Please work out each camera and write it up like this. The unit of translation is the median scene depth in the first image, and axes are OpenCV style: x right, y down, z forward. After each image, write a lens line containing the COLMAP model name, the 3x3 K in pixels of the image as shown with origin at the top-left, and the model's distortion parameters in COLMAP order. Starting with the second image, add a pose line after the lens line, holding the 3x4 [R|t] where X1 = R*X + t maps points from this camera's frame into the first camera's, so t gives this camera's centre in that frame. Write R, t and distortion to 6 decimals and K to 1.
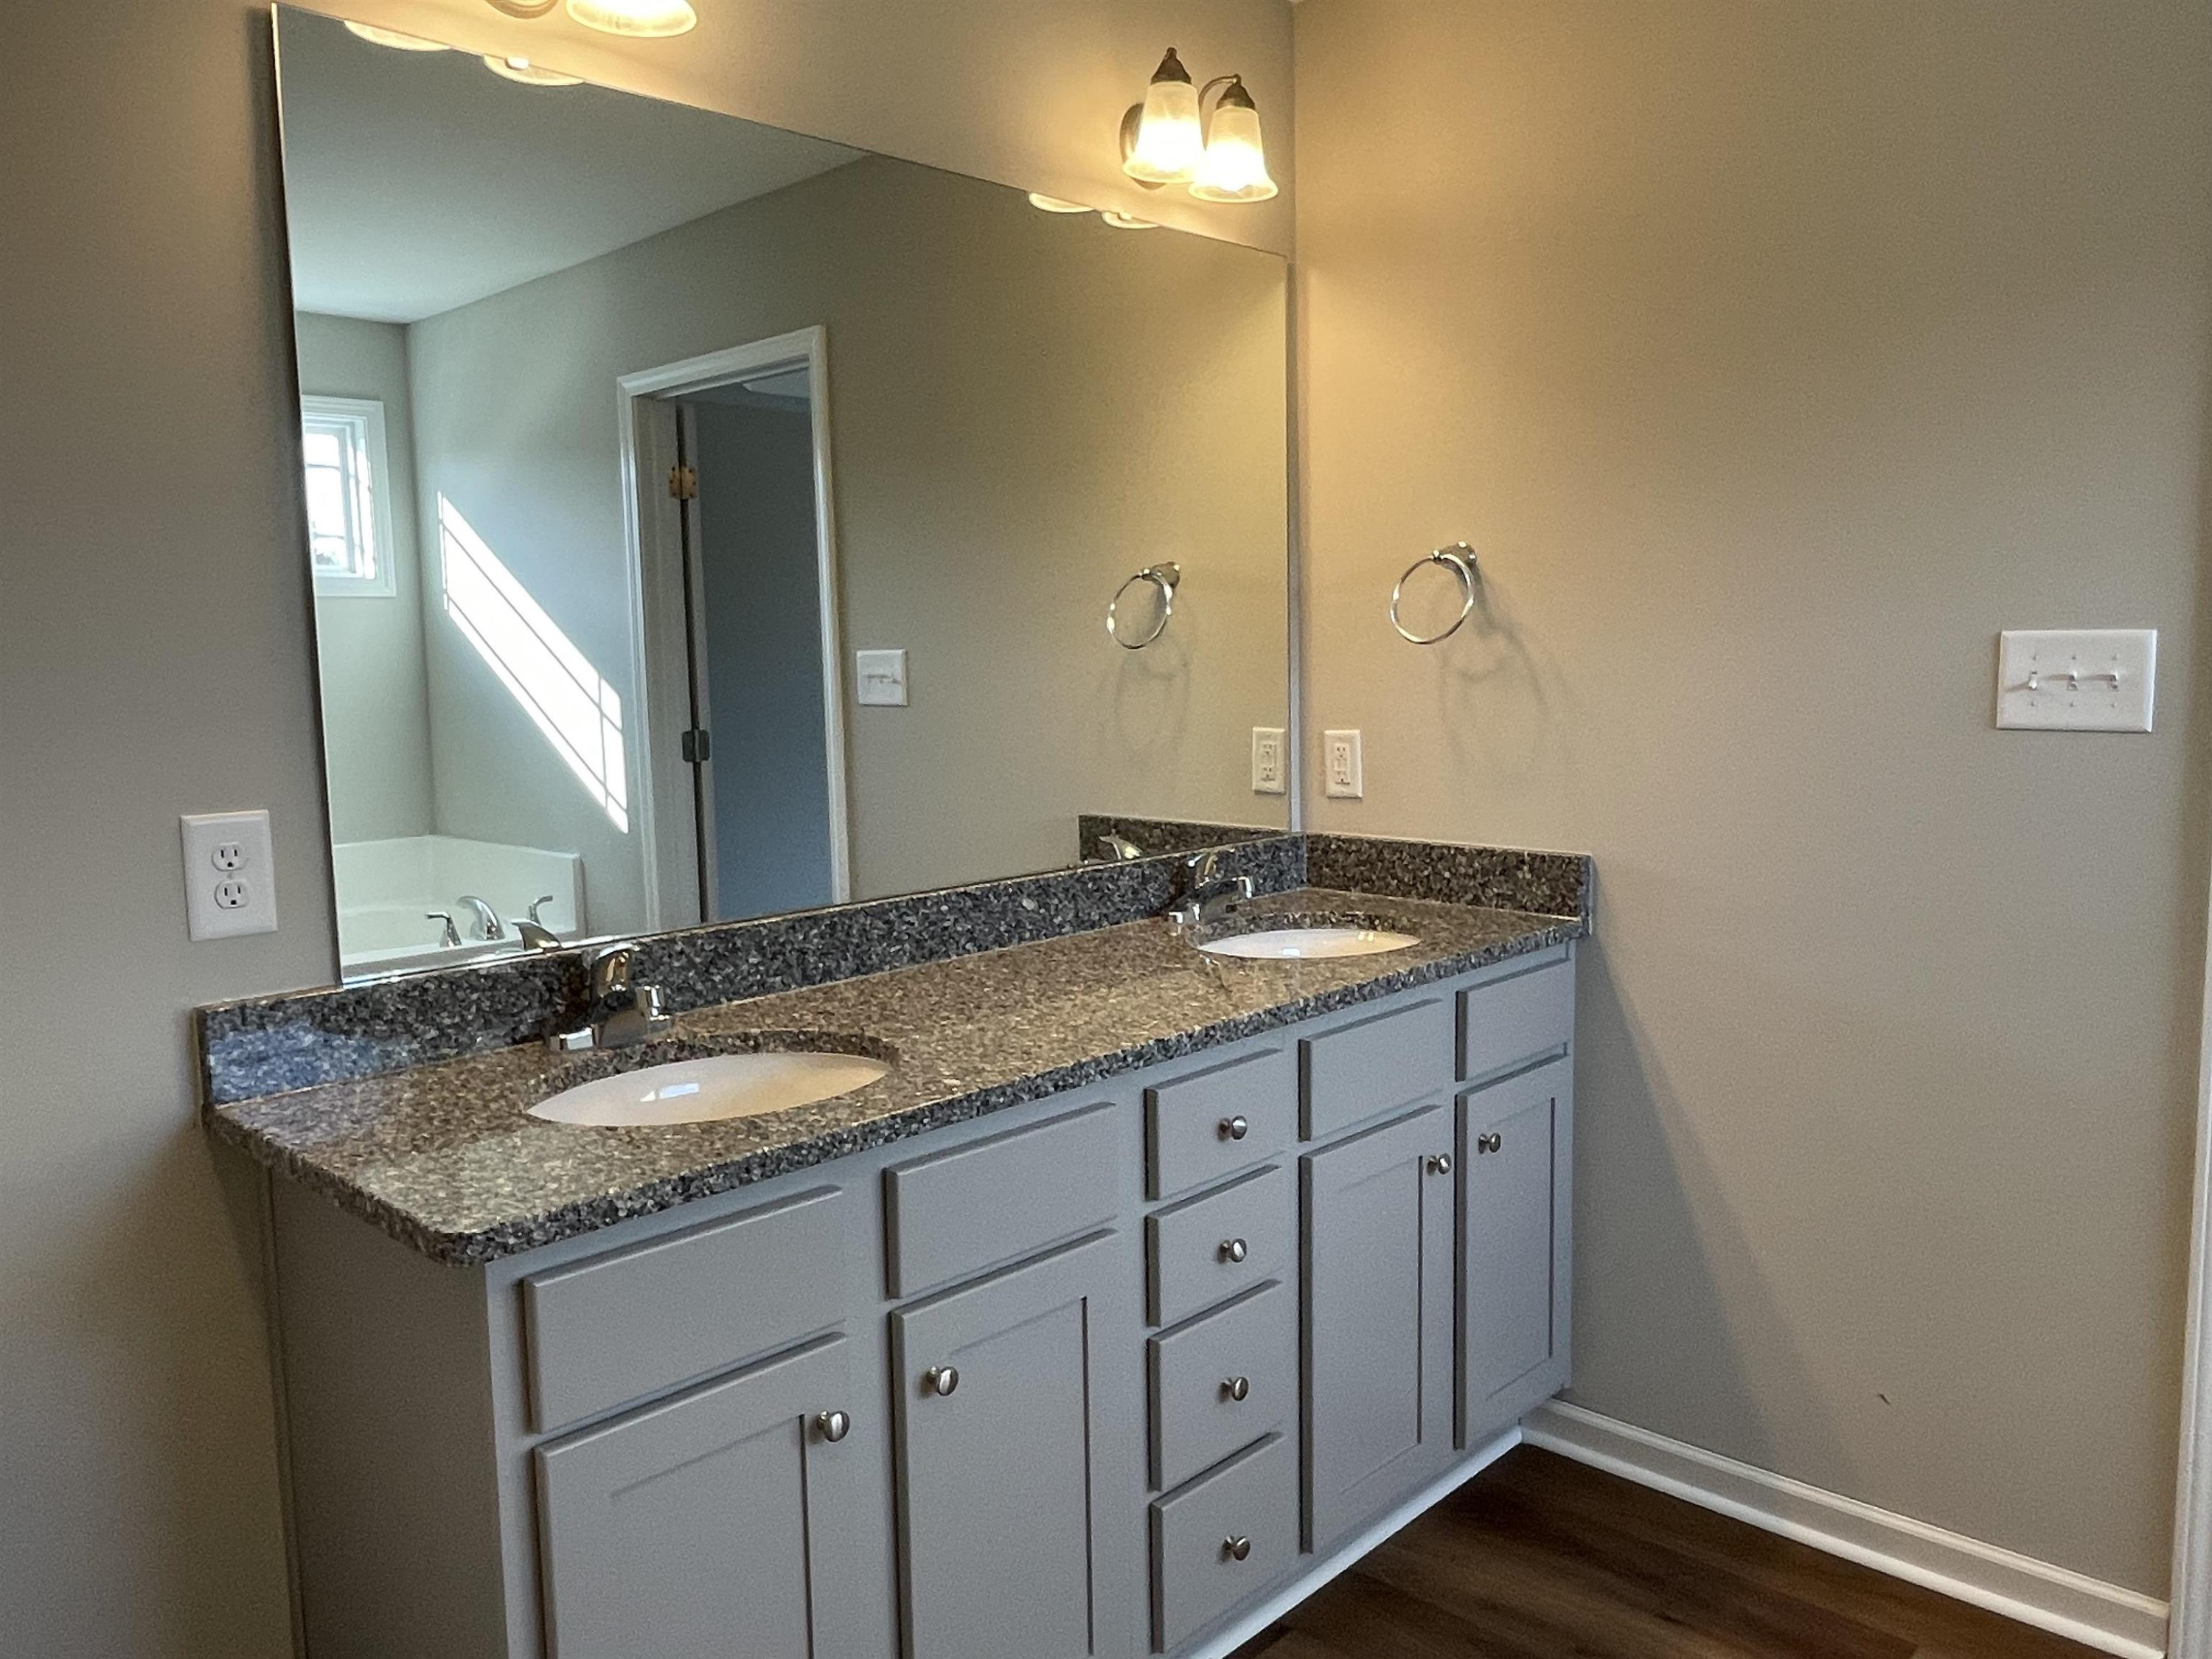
lens RADIAL K [[1643.4, 0, 1207.1], [0, 1643.4, 805.2], [0, 0, 1]] dist [-0.002678, 0.000229]
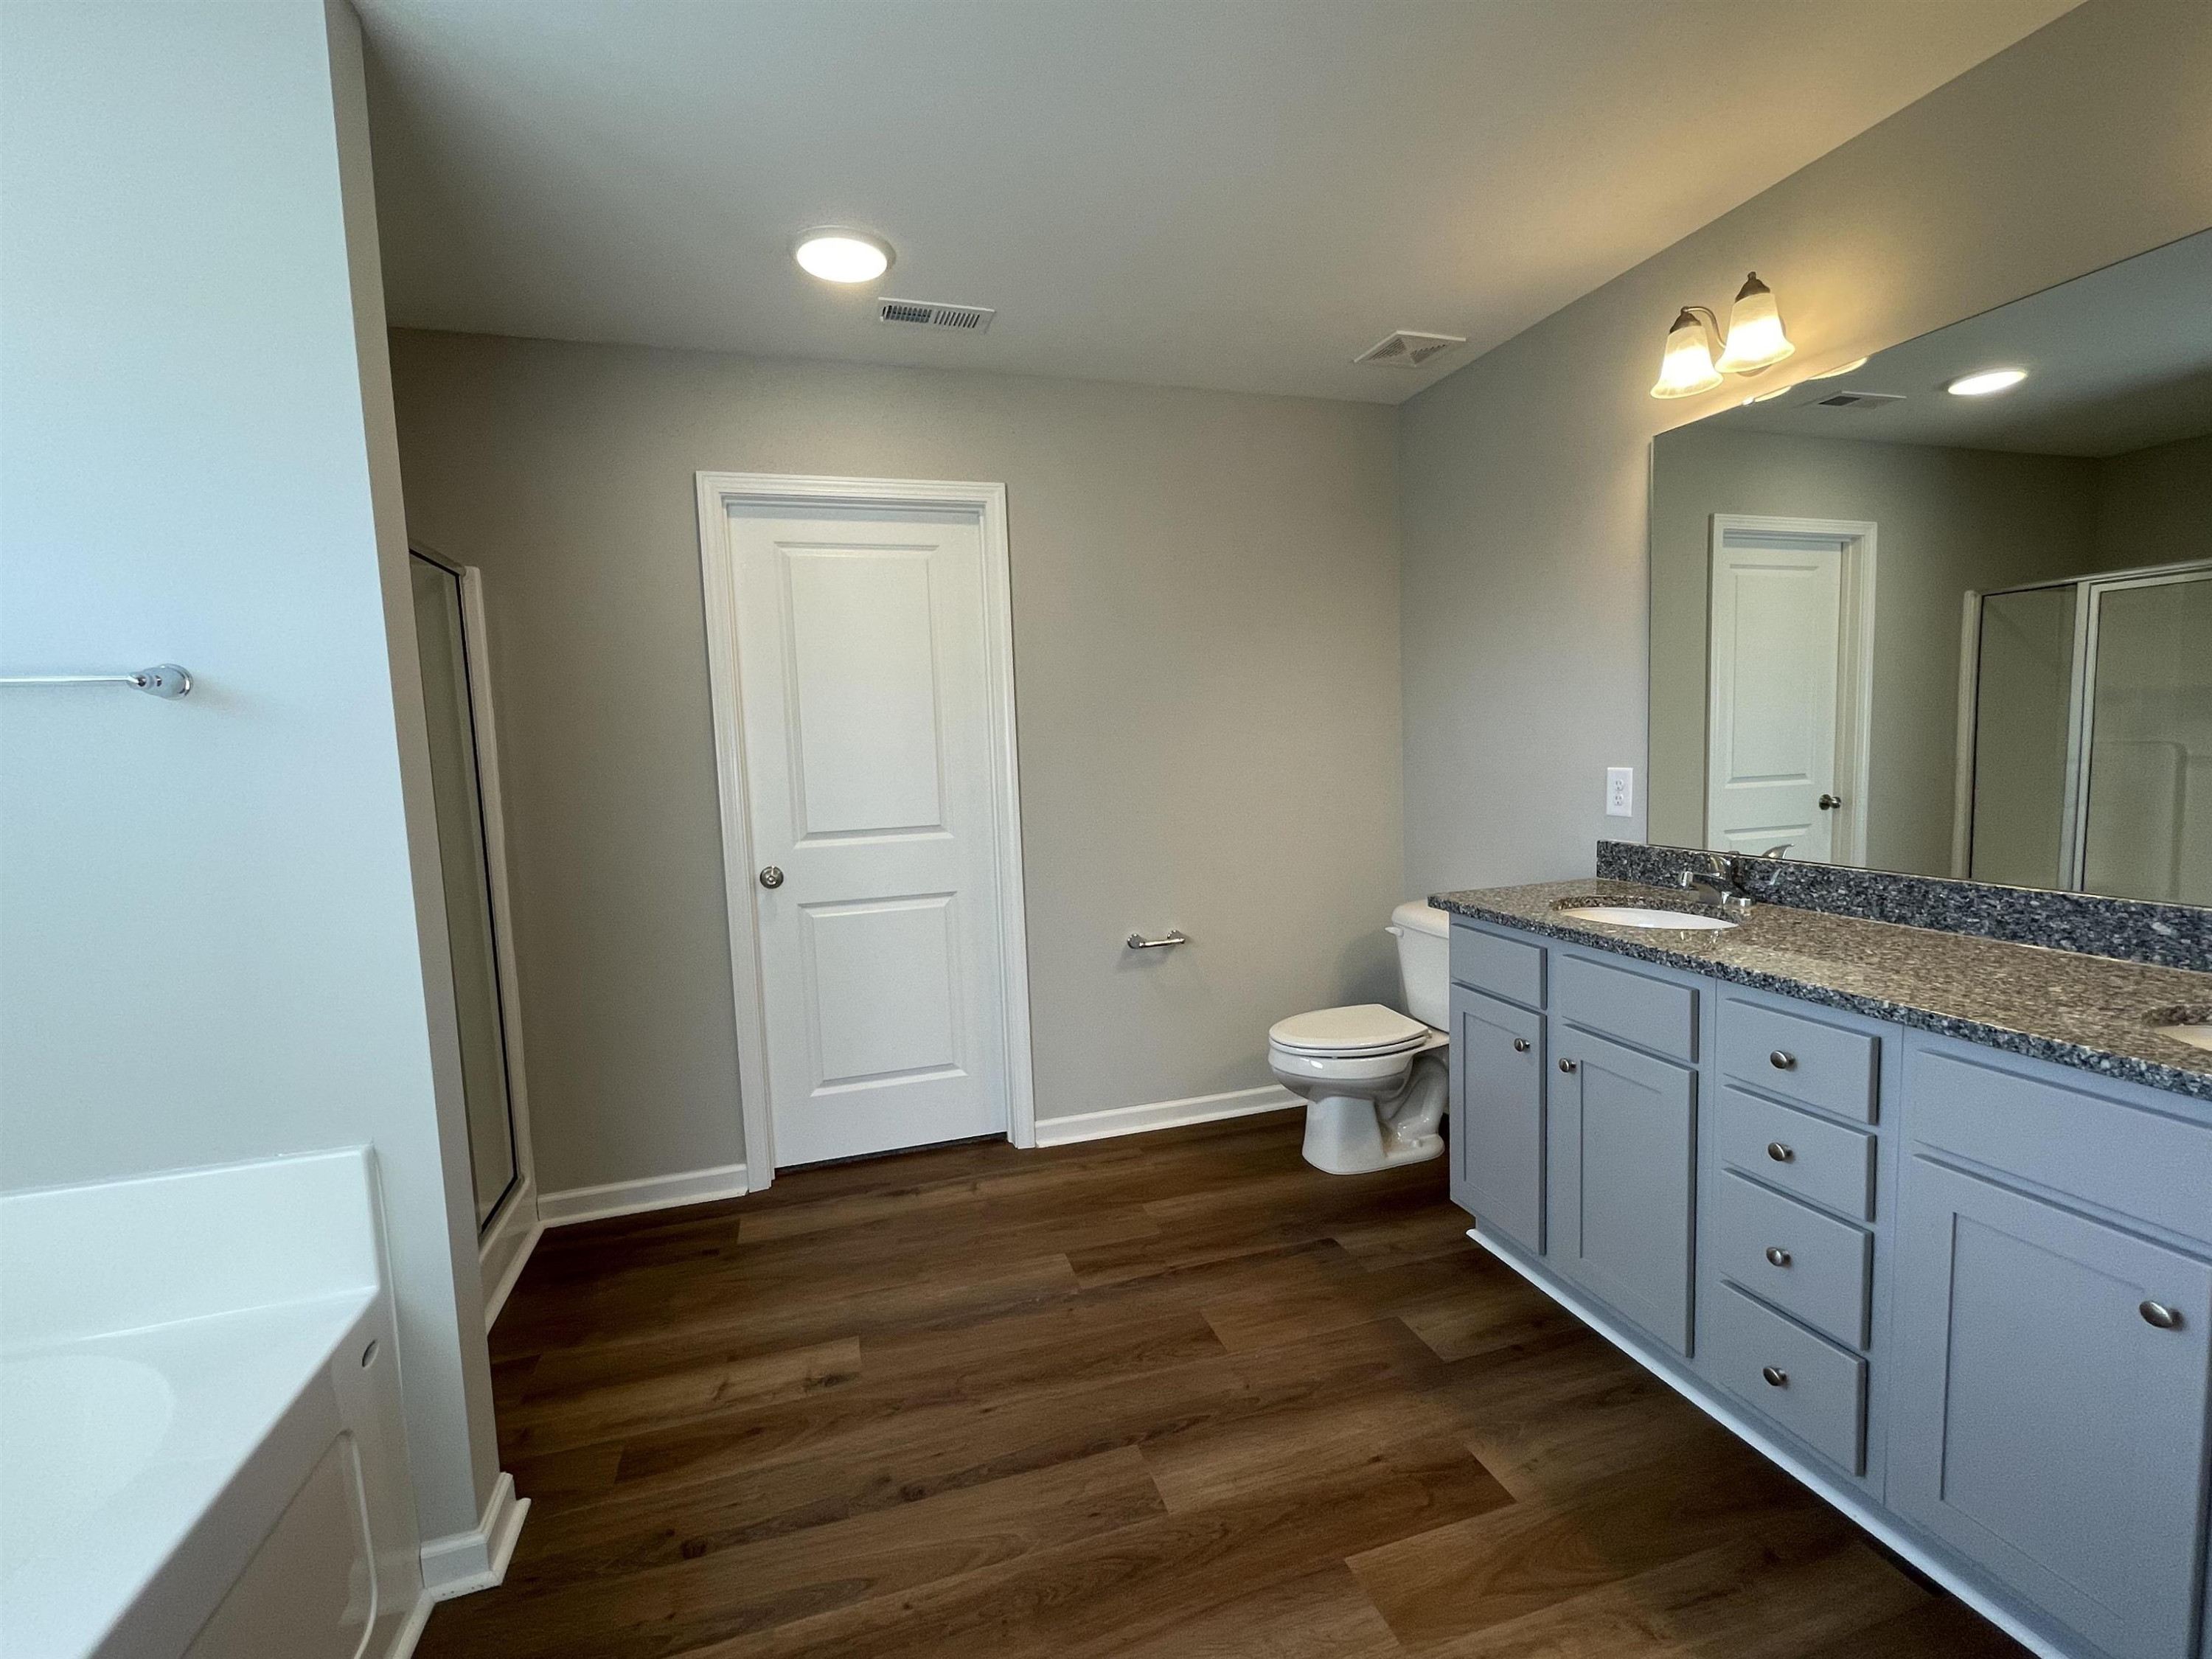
lens RADIAL K [[1010.1, 0, 1106.0], [0, 1010.1, 829.5], [0, 0, 1]] dist [0.000266, 0.000097]
pose [[-0.532278, 0.100809, -0.840546, 0.886609], [-0.048449, 0.987630, 0.149129, -0.073682], [0.845182, 0.120102, -0.520809, 0.869364]]
